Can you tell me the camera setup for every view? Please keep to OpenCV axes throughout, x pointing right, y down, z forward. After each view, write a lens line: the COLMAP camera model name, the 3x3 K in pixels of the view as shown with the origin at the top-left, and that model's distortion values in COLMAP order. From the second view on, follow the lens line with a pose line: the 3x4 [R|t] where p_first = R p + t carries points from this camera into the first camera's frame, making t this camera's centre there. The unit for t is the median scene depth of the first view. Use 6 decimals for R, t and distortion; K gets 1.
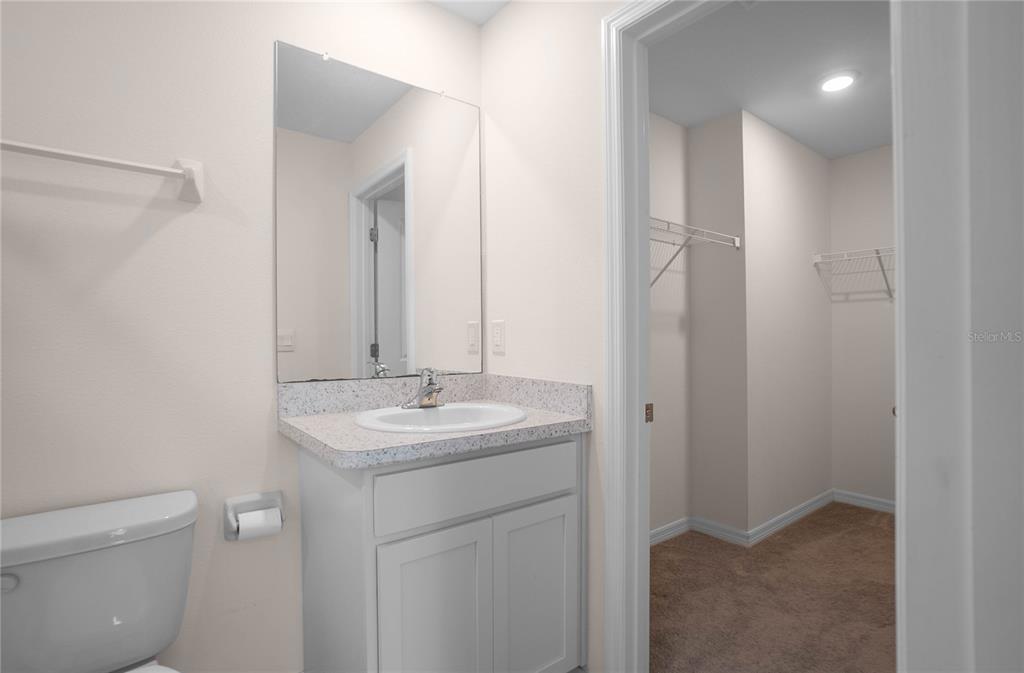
lens RADIAL K [[493.3, 0, 513.7], [0, 493.3, 335.5], [0, 0, 1]] dist [-0.015702, -0.000205]
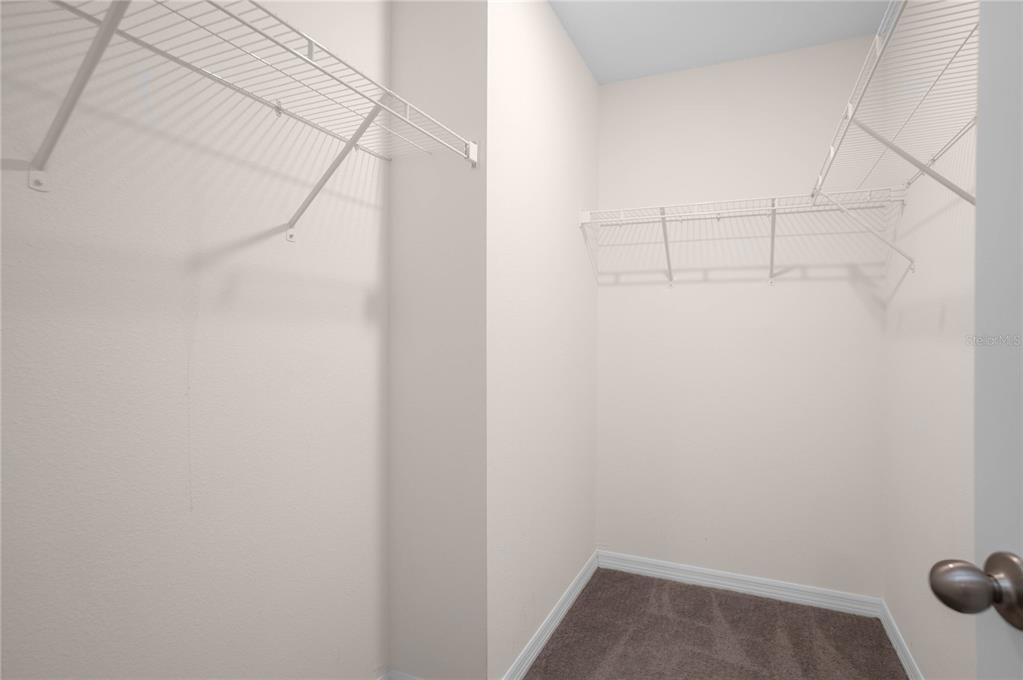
lens RADIAL K [[533.6, 0, 510.1], [0, 533.6, 337.4], [0, 0, 1]] dist [-0.000866, -0.000026]
pose [[0.883429, 0.003576, 0.468552, 0.206486], [-0.009042, 0.999915, 0.009416, 0.001069], [-0.468479, -0.012555, 0.883386, 0.439419]]
